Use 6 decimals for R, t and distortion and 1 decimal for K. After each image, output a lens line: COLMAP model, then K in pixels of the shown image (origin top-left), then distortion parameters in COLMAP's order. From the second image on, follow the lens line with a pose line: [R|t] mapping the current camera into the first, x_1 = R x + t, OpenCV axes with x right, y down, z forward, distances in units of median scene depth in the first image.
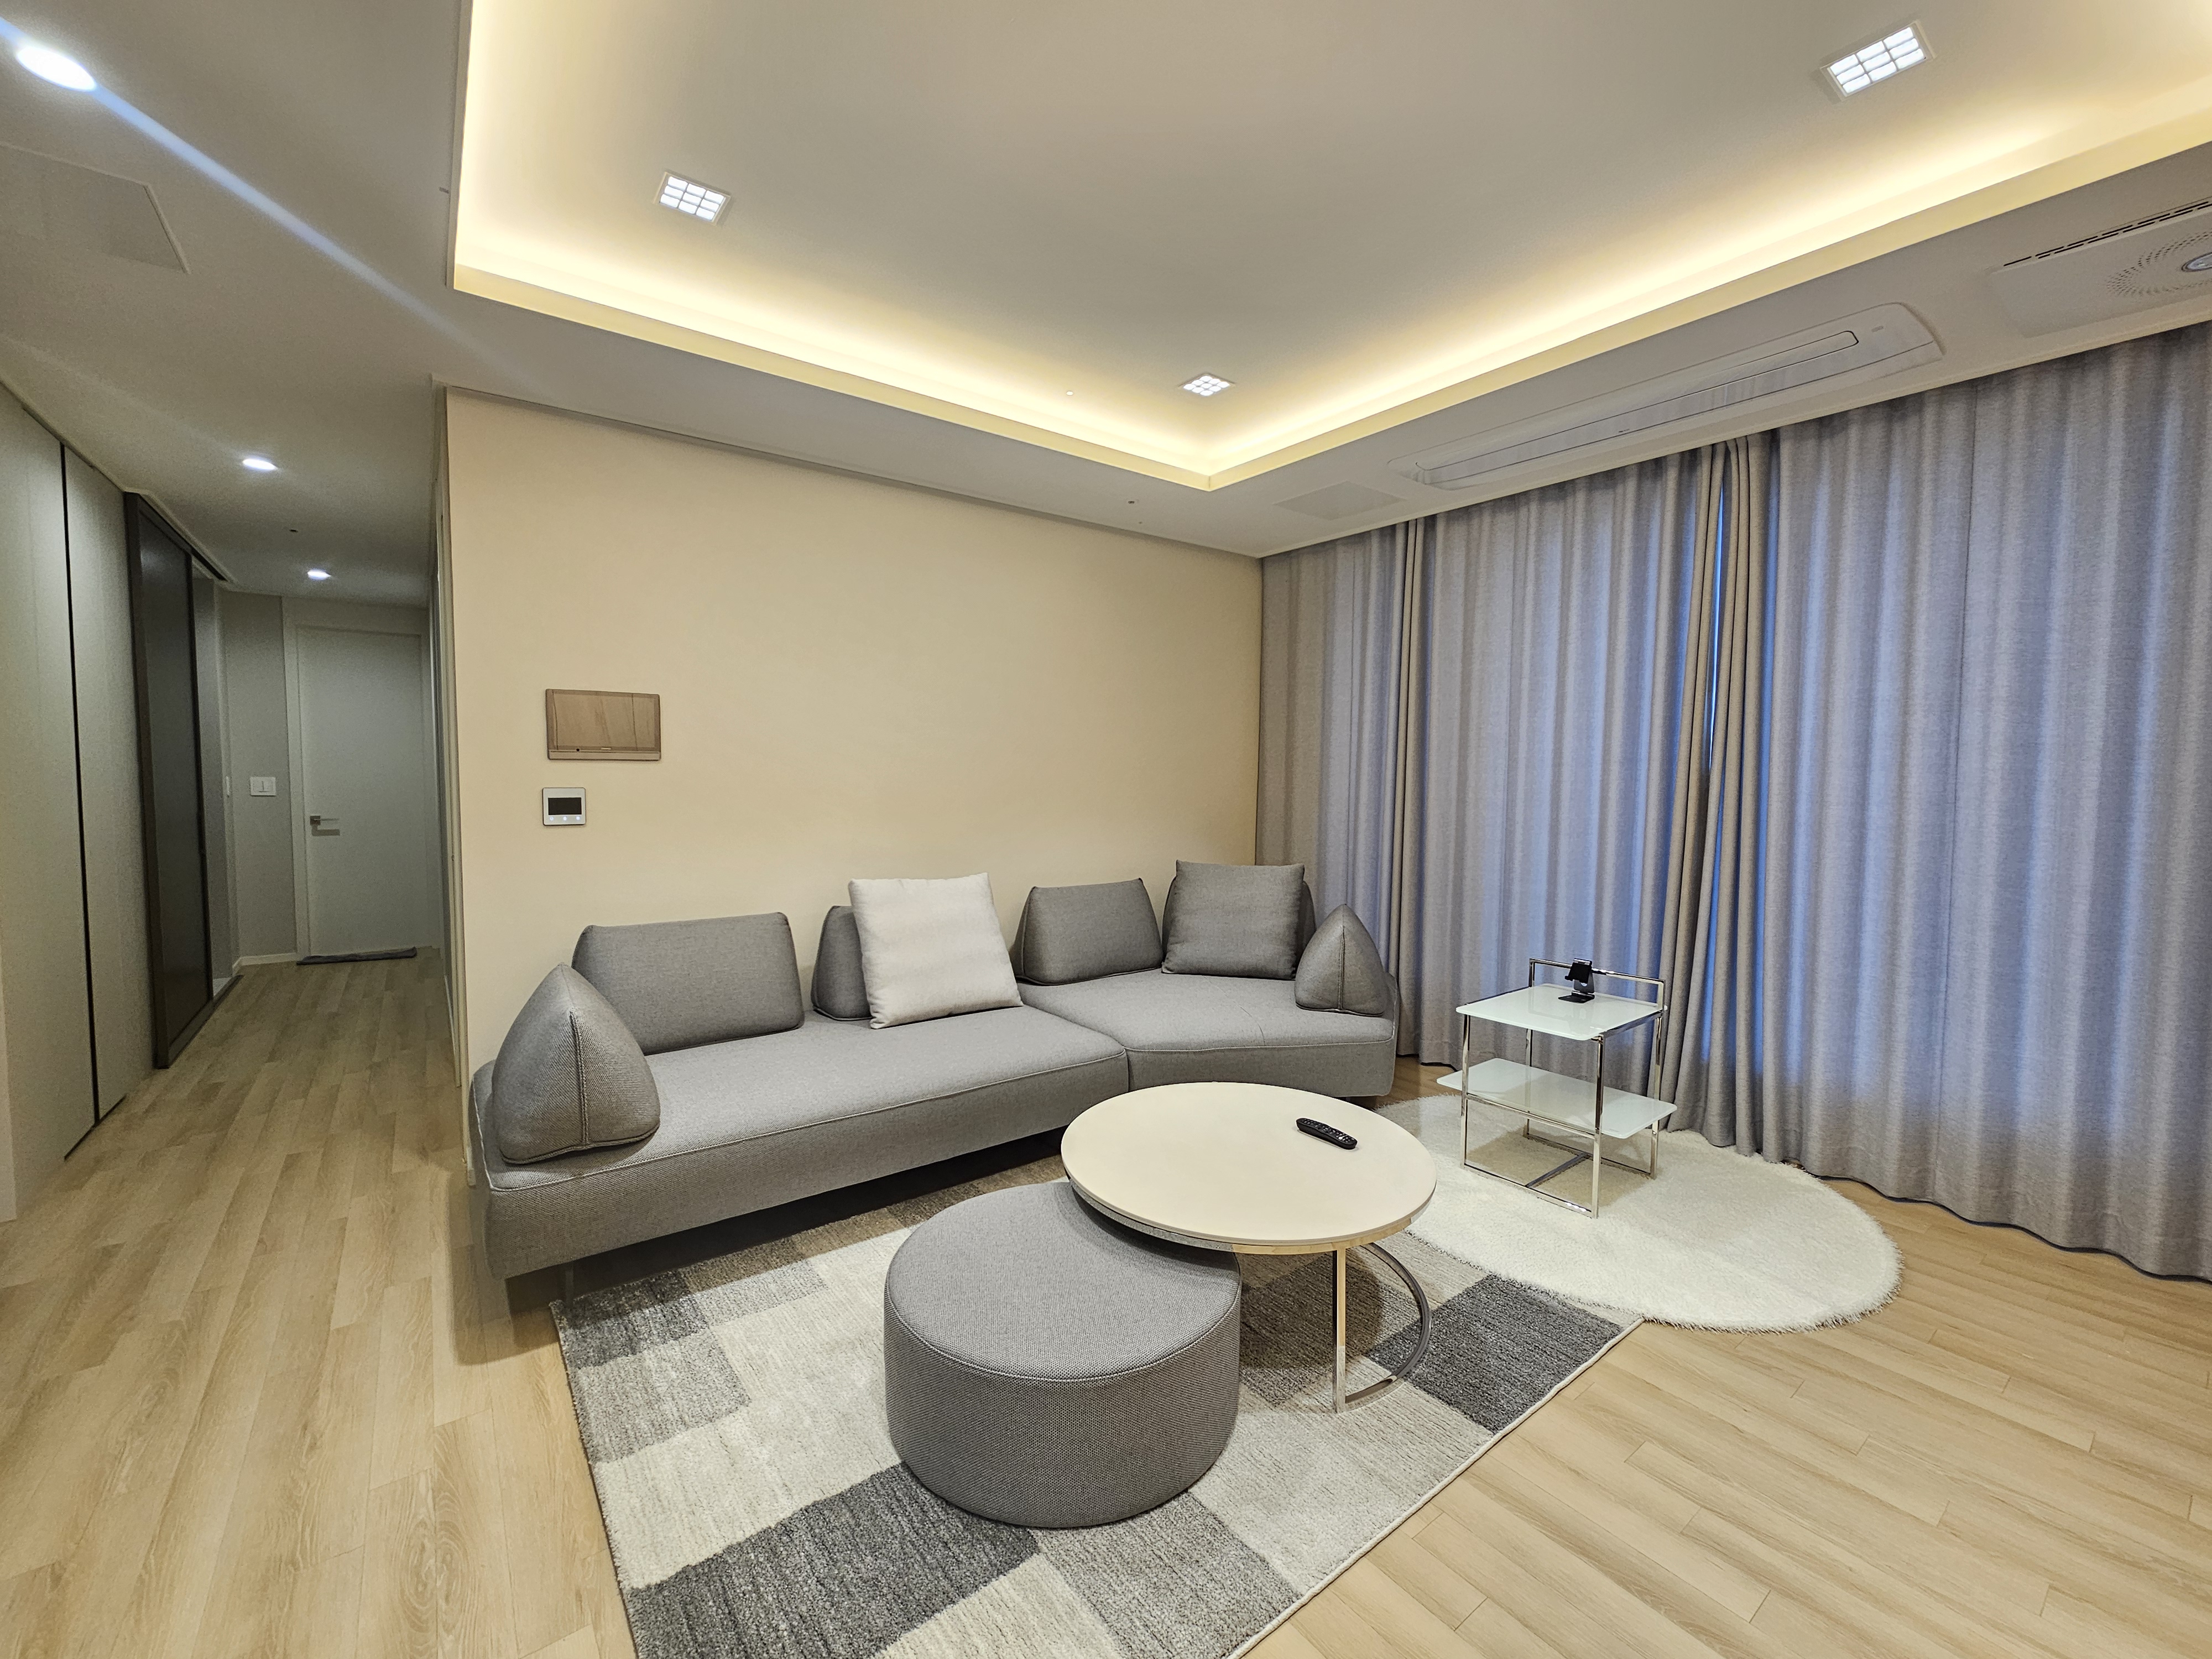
lens RADIAL K [[904.4, 0, 1106.0], [0, 904.4, 829.5], [0, 0, 1]] dist [0.001743, 0.000930]
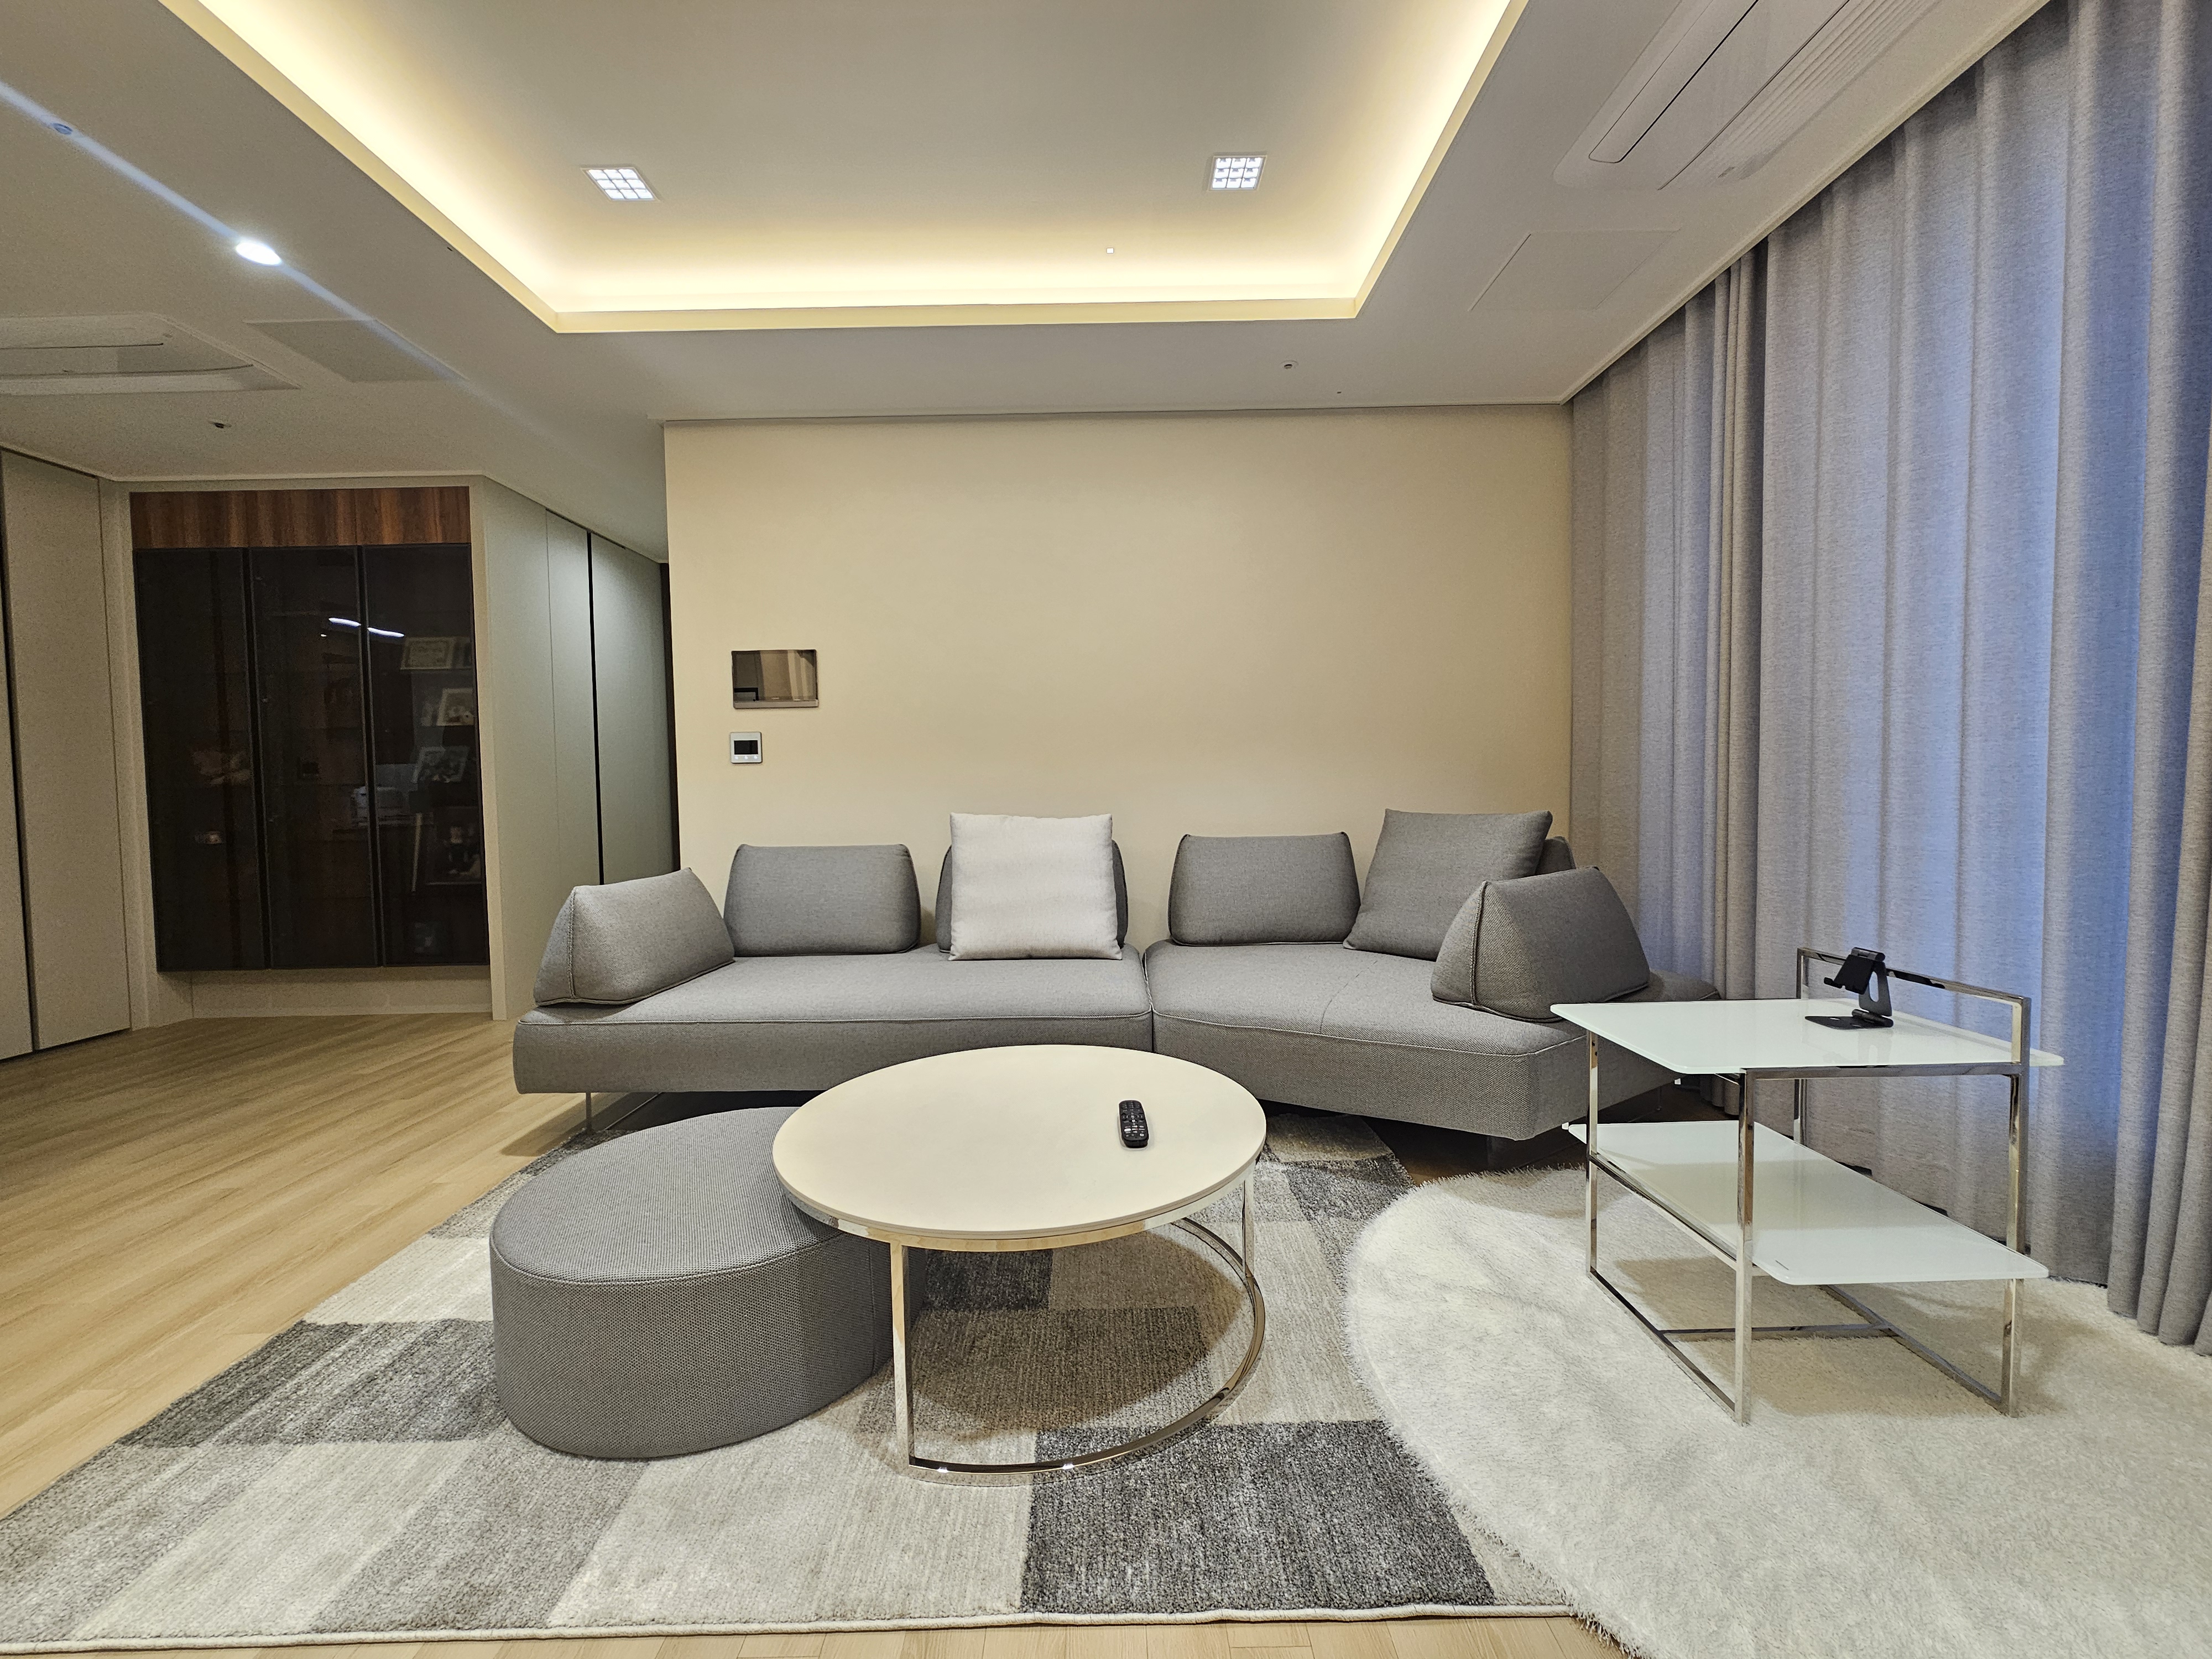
lens RADIAL K [[904.4, 0, 1106.0], [0, 904.4, 829.5], [0, 0, 1]] dist [0.001743, 0.000930]
pose [[0.797020, 0.005211, -0.603930, 0.497235], [-0.012777, 0.999884, -0.008235, 0.084706], [0.603818, 0.014280, 0.796995, 0.317647]]
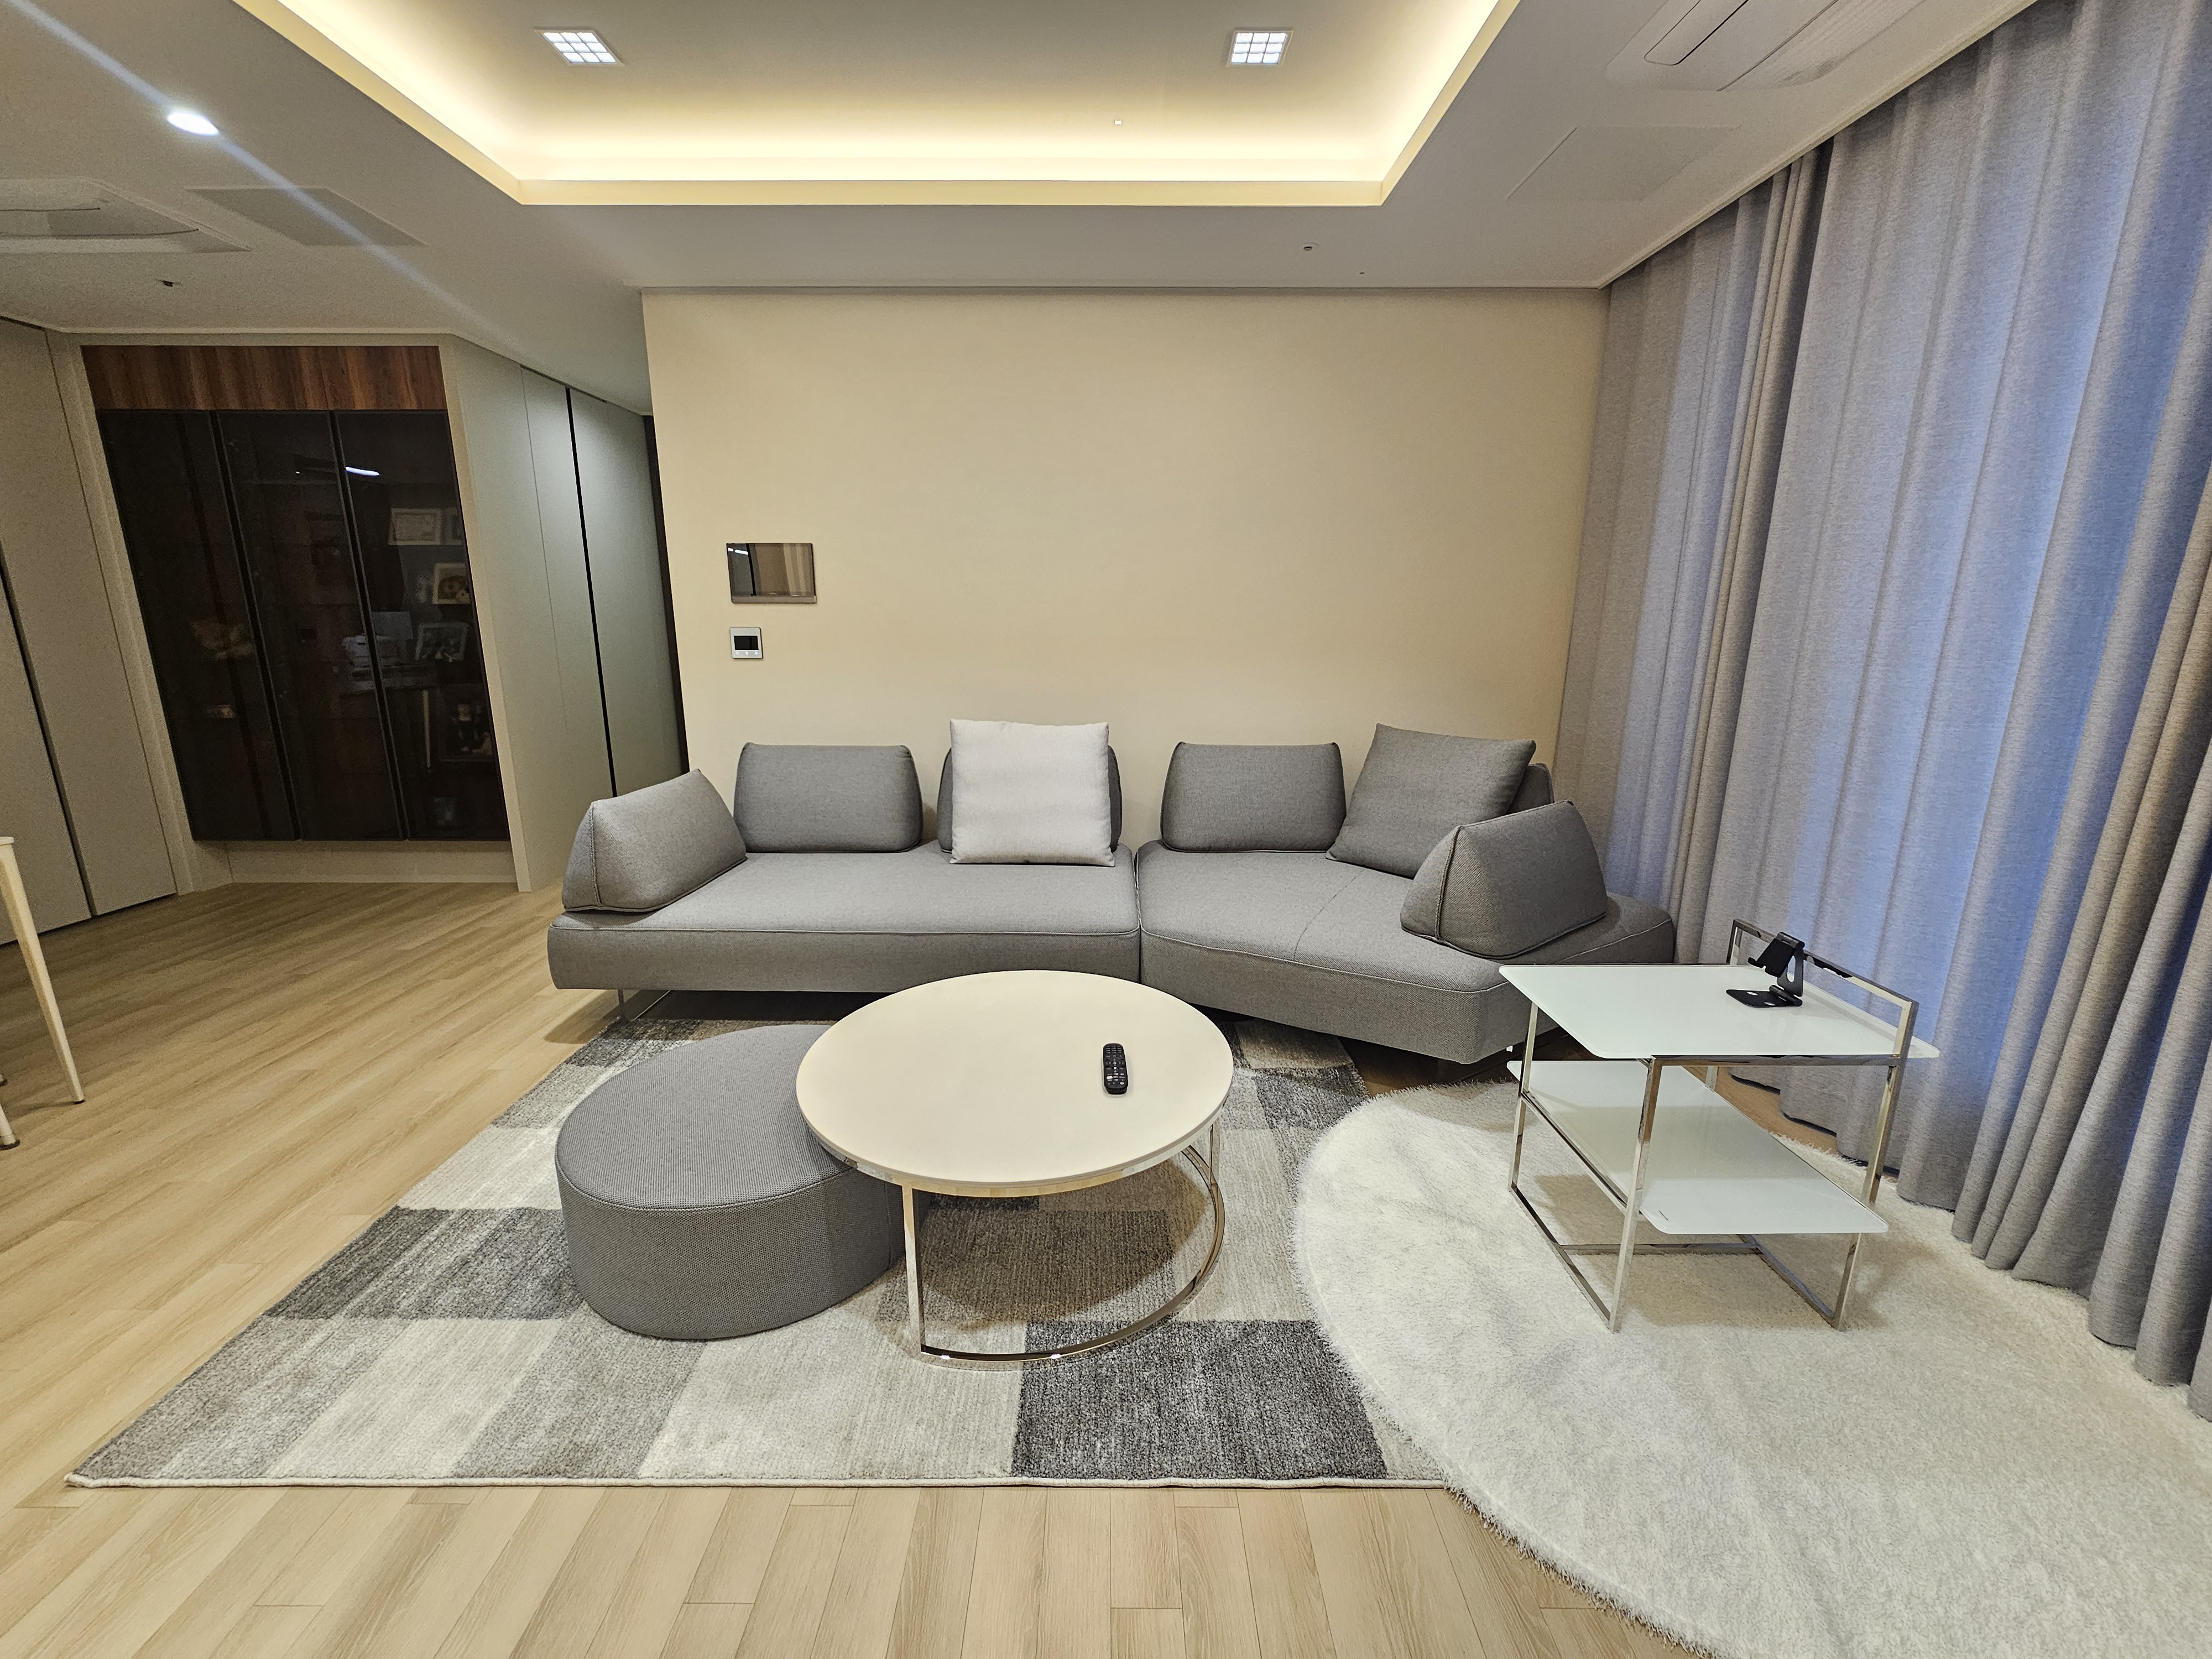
lens RADIAL K [[904.9, 0, 1104.9], [0, 904.9, 828.6], [0, 0, 1]] dist [0.003224, 0.000485]
pose [[0.794055, 0.133166, -0.593079, 0.518961], [-0.034151, 0.983940, 0.175204, -0.009583], [0.606886, -0.118868, 0.785850, 0.297258]]
